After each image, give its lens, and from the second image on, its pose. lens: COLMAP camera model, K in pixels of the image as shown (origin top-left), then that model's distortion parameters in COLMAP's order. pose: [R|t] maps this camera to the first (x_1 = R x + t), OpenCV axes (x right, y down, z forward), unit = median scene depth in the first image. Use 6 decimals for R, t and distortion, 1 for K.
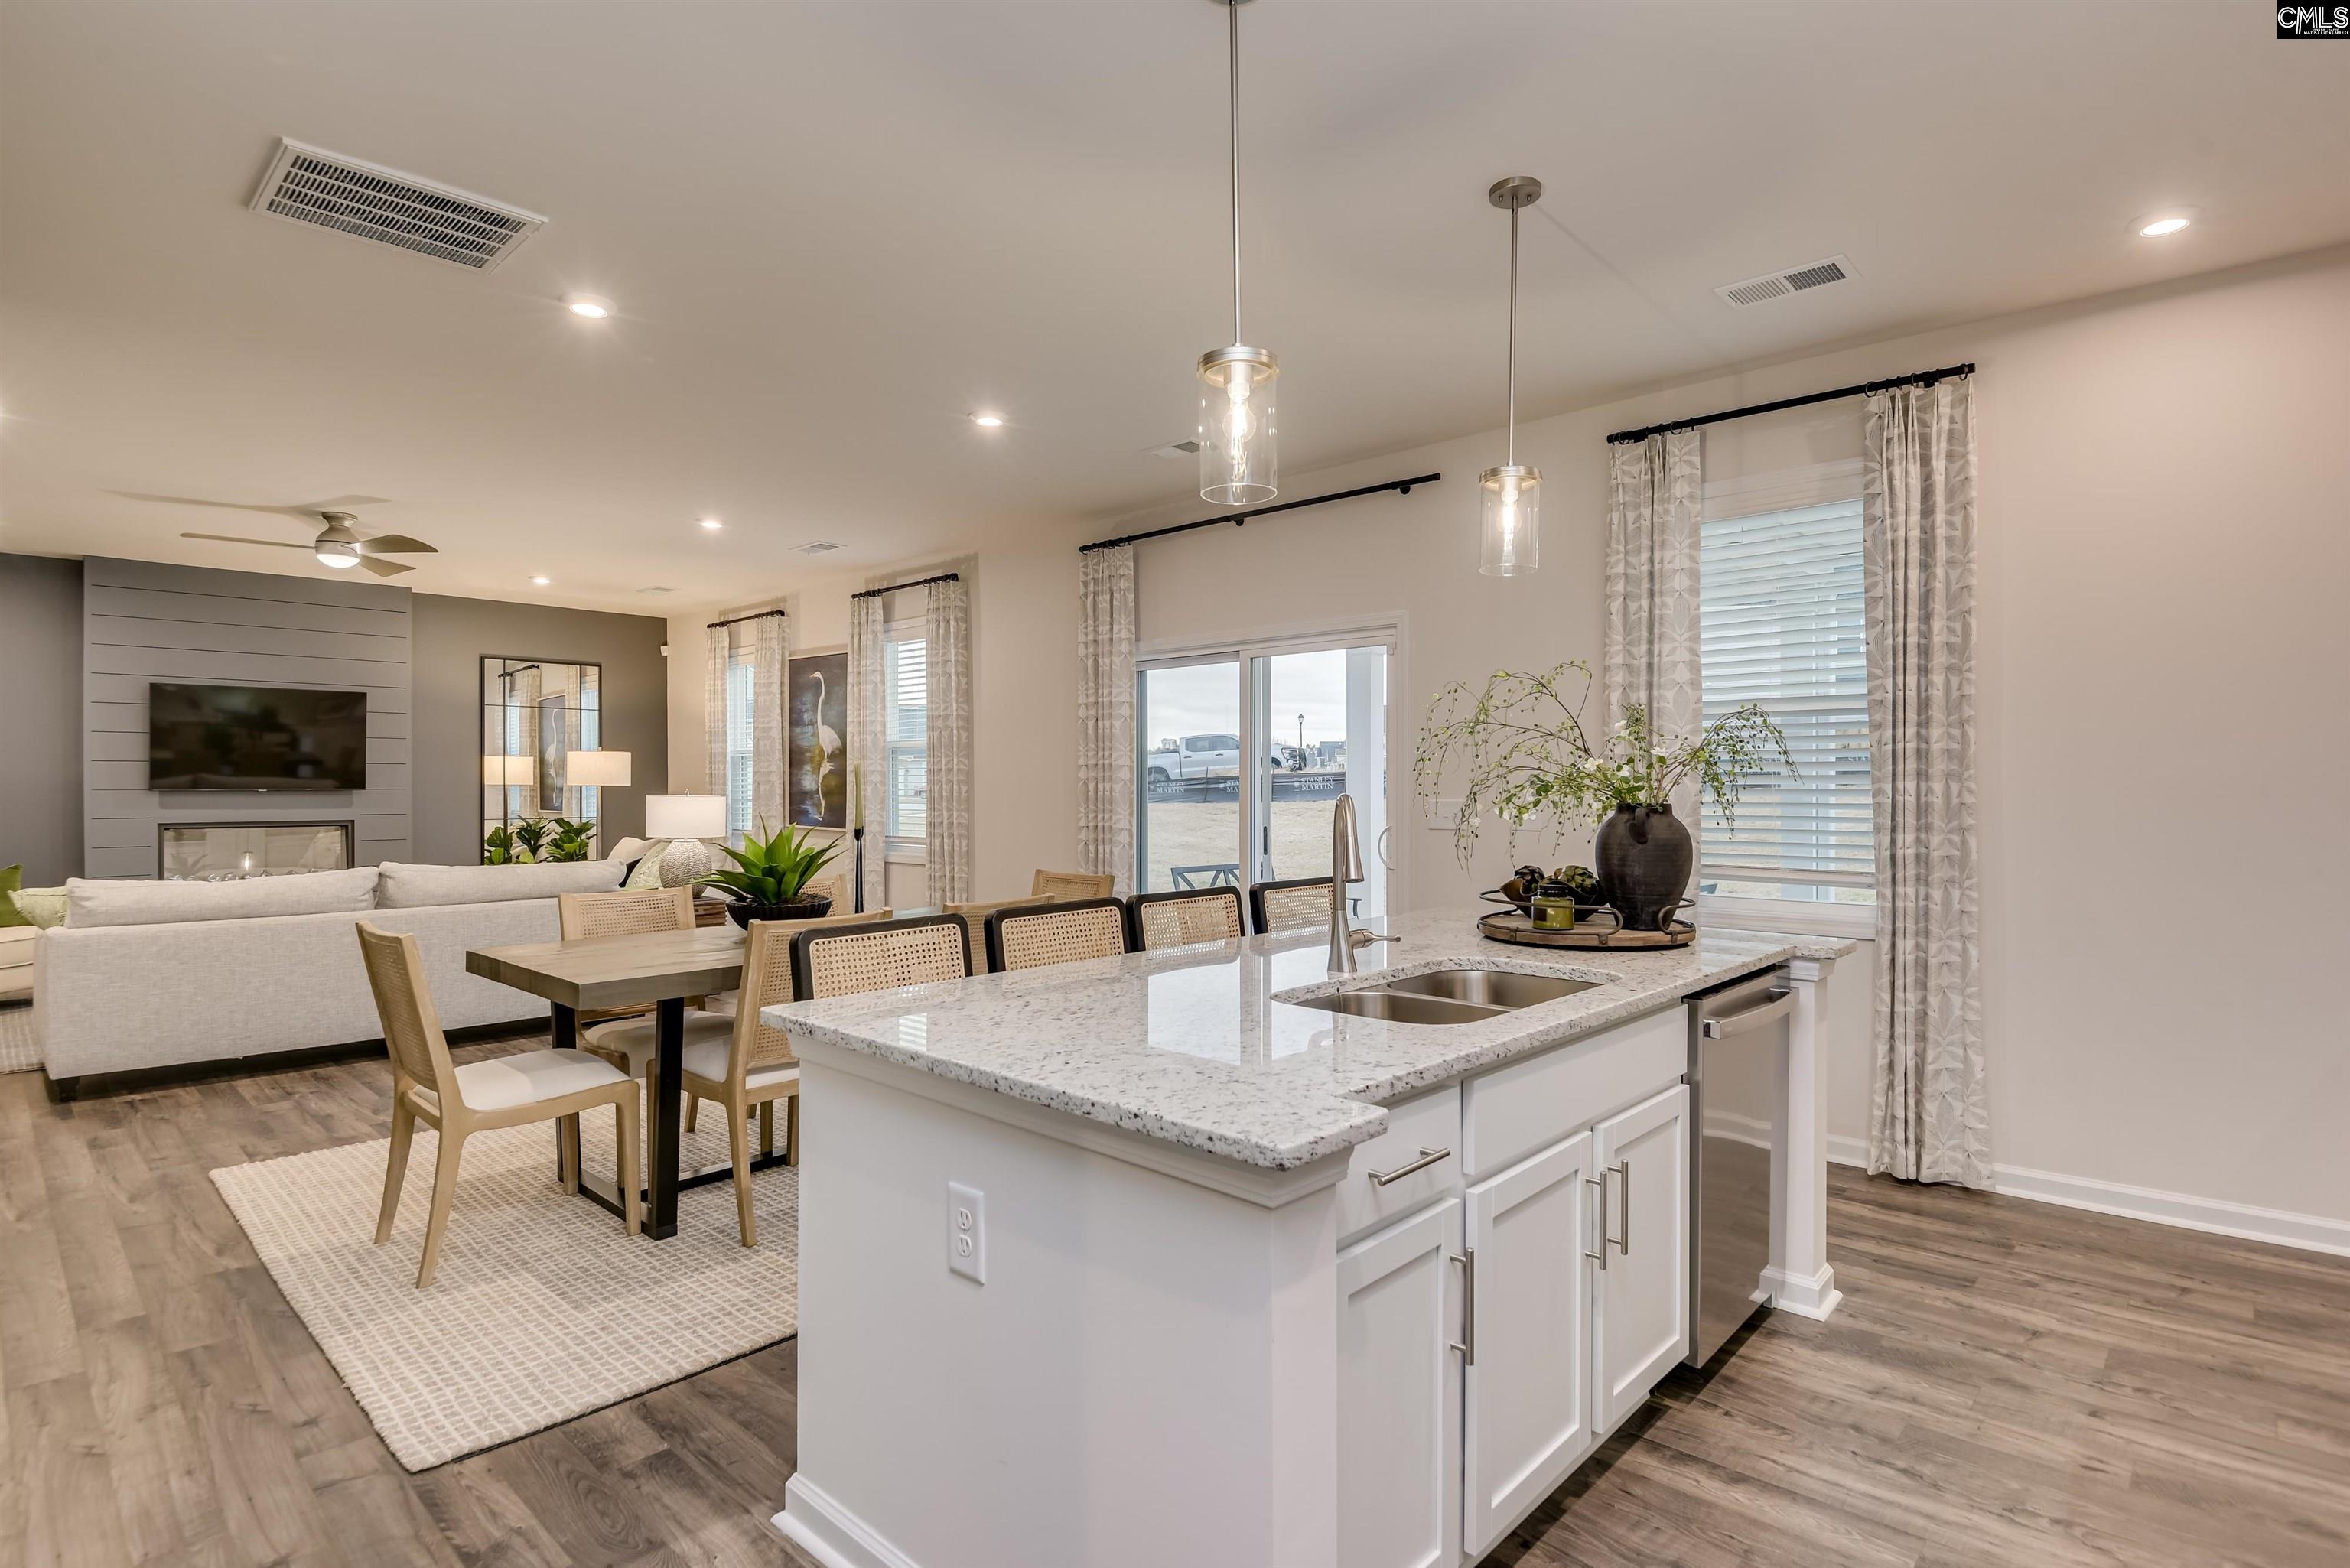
lens RADIAL K [[1176.1, 0, 1182.2], [0, 1176.1, 778.8], [0, 0, 1]] dist [-0.001899, -0.000167]
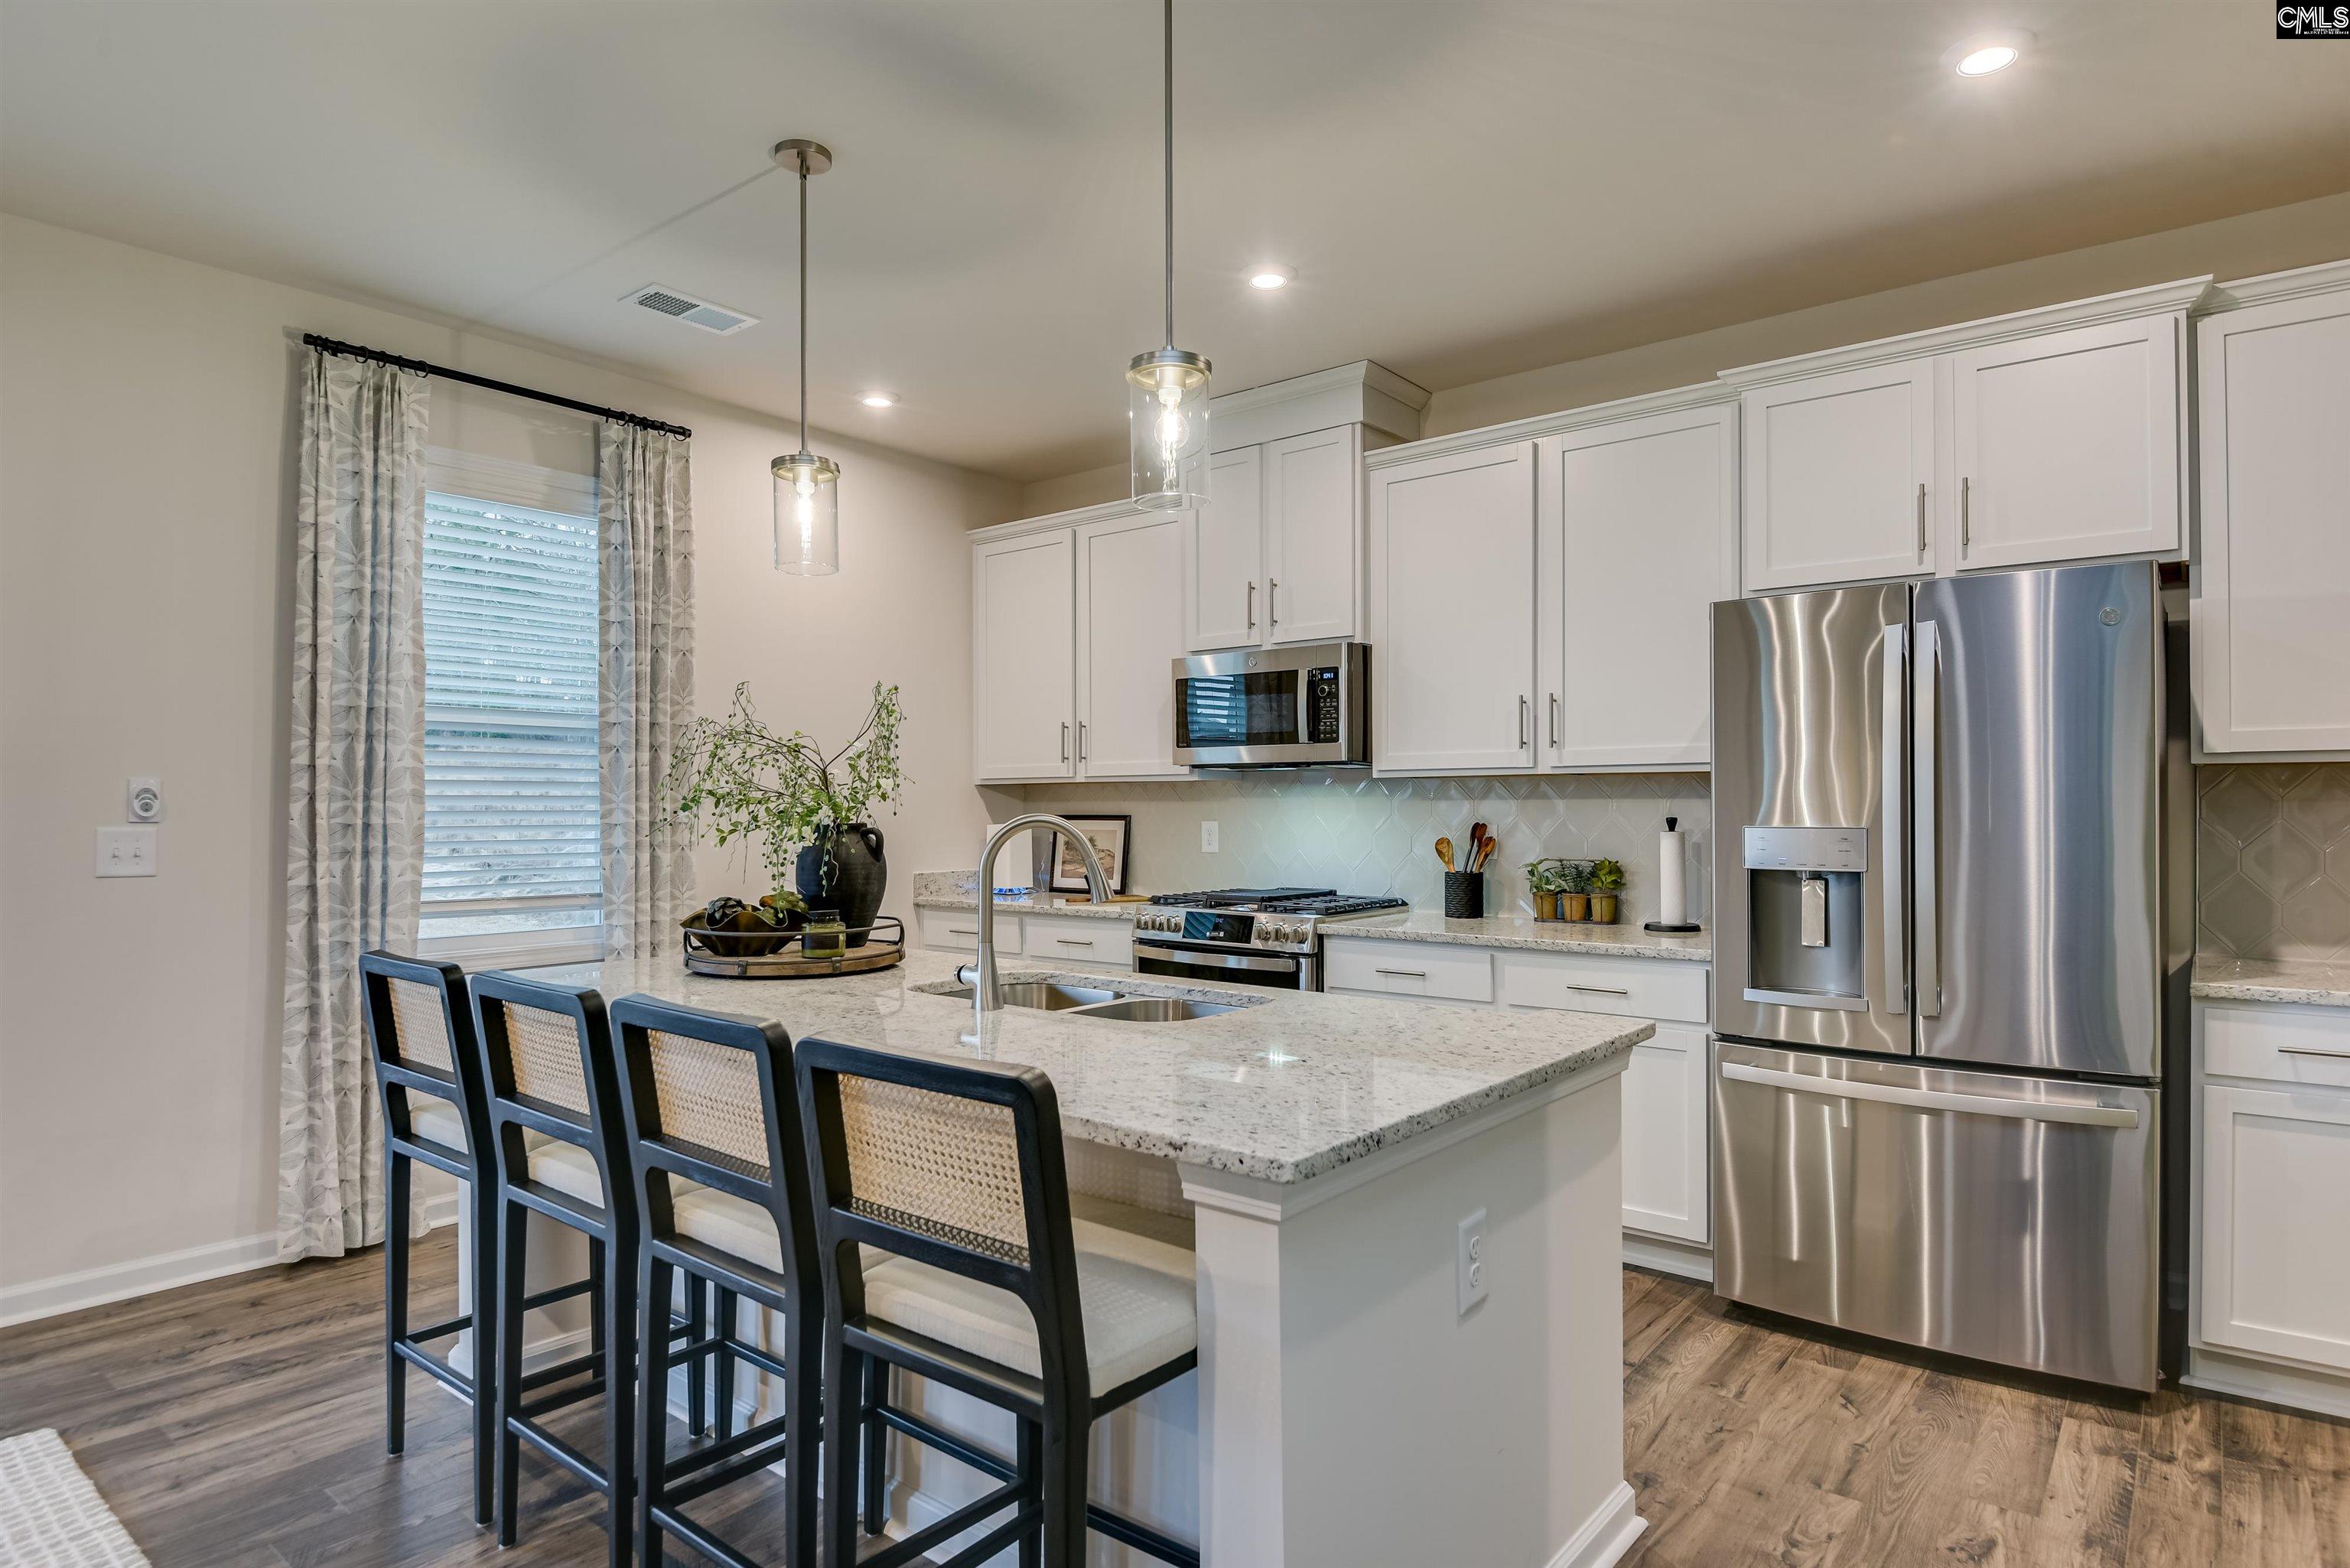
lens RADIAL K [[1293.3, 0, 1180.2], [0, 1293.3, 792.0], [0, 0, 1]] dist [-0.020186, -0.000648]
pose [[-0.076336, 0.011927, 0.997011, -0.551149], [-0.004937, 0.999912, -0.012339, 0.004628], [-0.997070, -0.005864, -0.076270, 0.590135]]
